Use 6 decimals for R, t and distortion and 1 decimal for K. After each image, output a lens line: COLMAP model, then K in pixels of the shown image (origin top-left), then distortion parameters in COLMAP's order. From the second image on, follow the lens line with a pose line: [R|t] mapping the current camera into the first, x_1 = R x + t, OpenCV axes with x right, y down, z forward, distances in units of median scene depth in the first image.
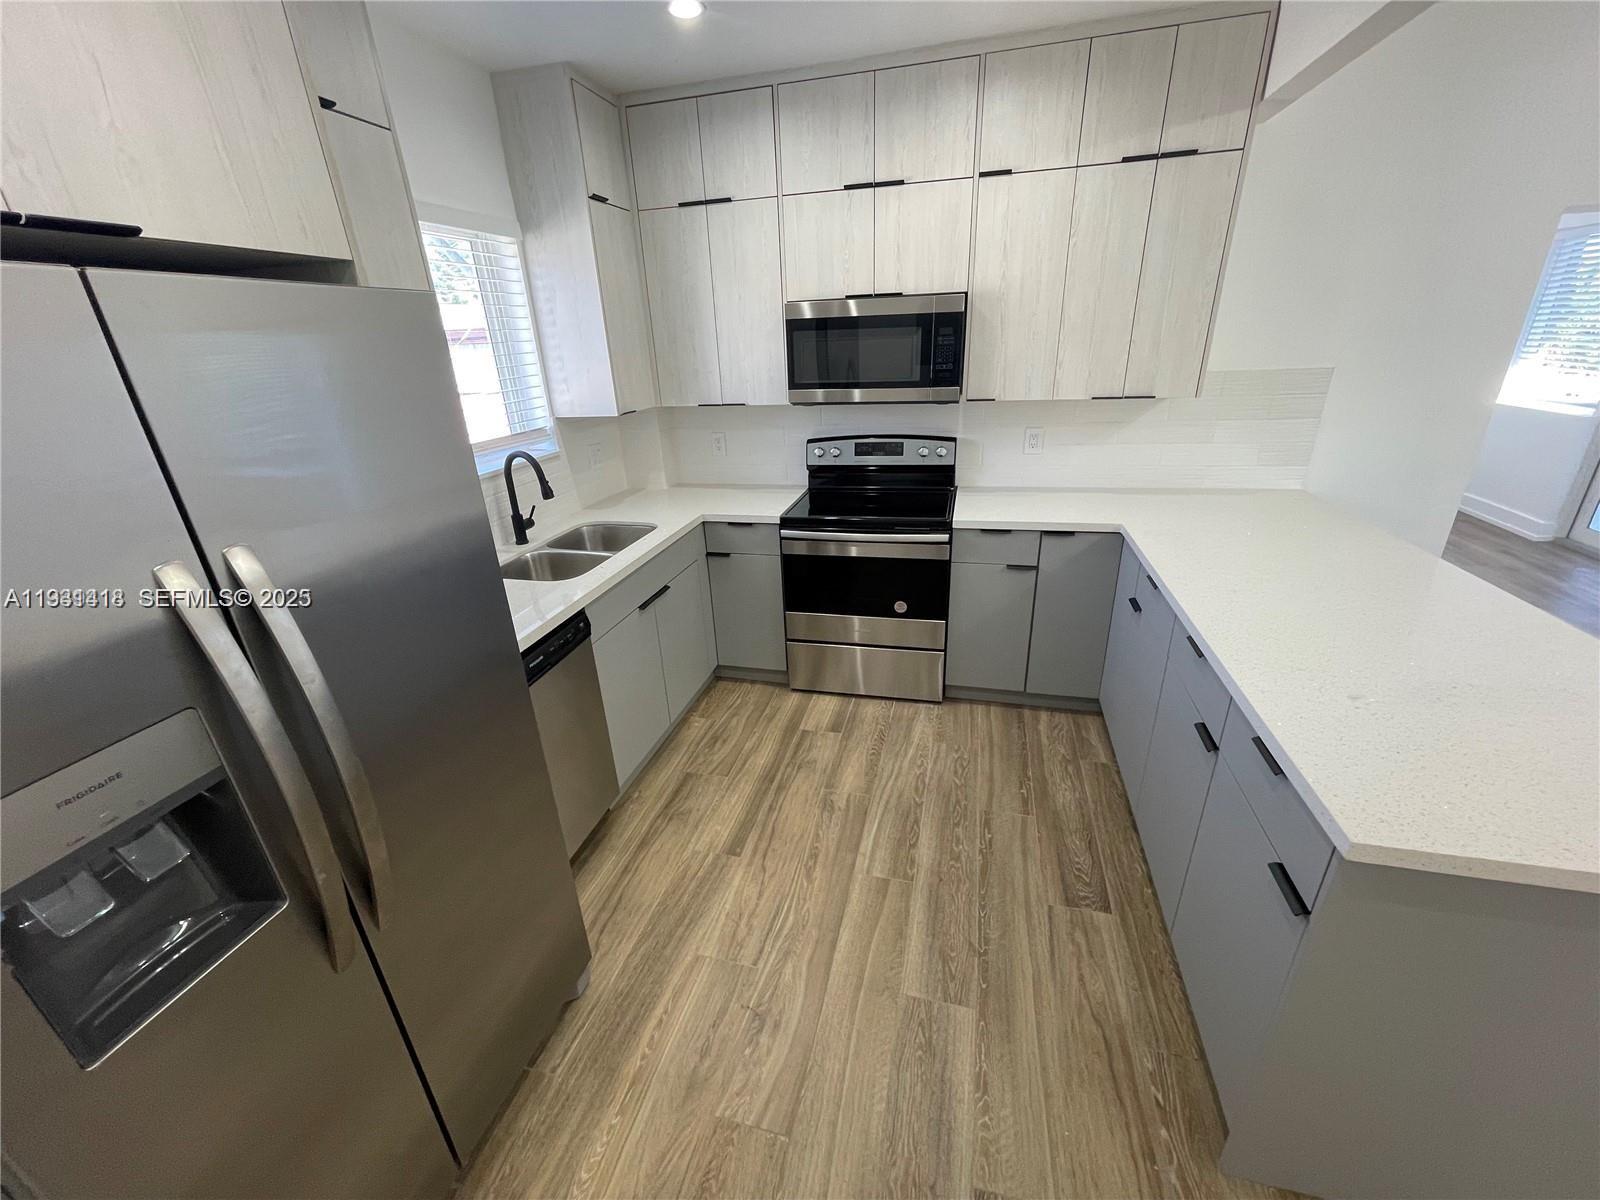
lens RADIAL K [[630.7, 0, 801.7], [0, 630.7, 604.8], [0, 0, 1]] dist [-0.002428, -0.000181]
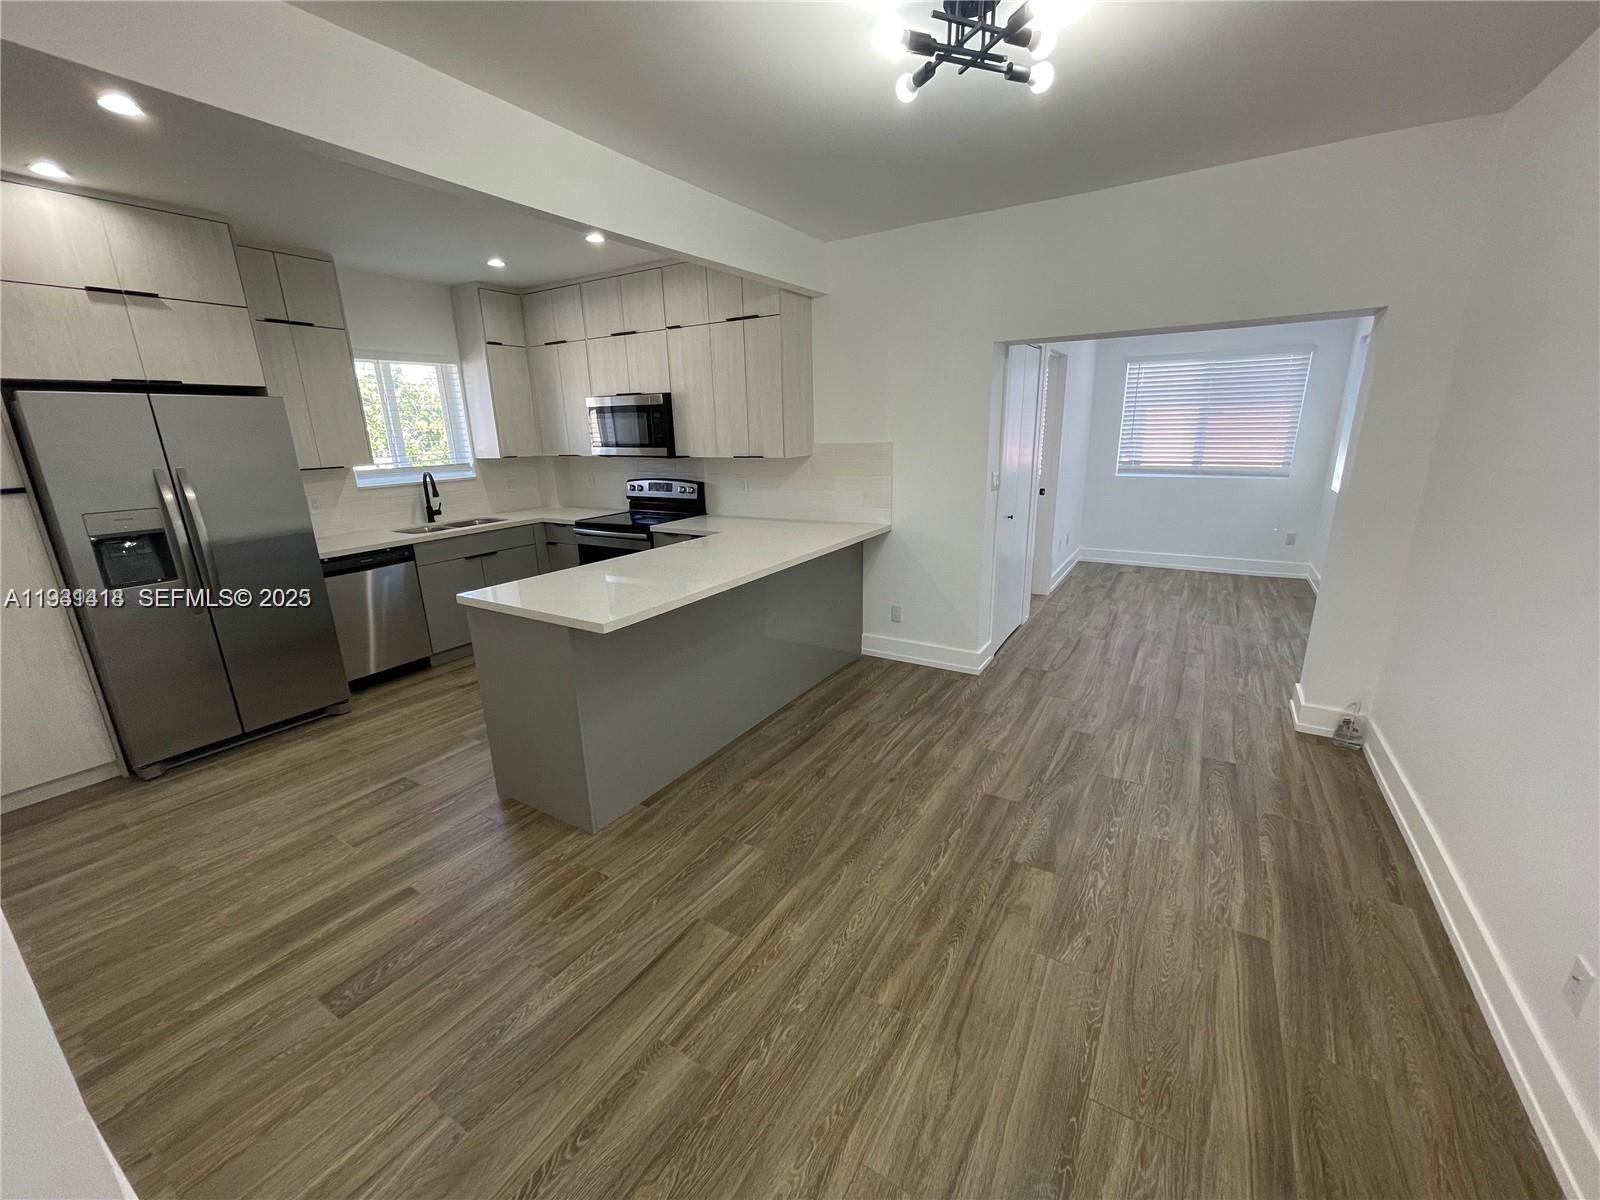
lens RADIAL K [[630.7, 0, 810.2], [0, 630.7, 606.2], [0, 0, 1]] dist [-0.002428, -0.000181]
pose [[0.958768, 0.096033, -0.267473, 1.112734], [-0.125197, 0.987653, -0.094168, 0.175005], [0.255127, 0.123772, 0.958953, -0.438366]]
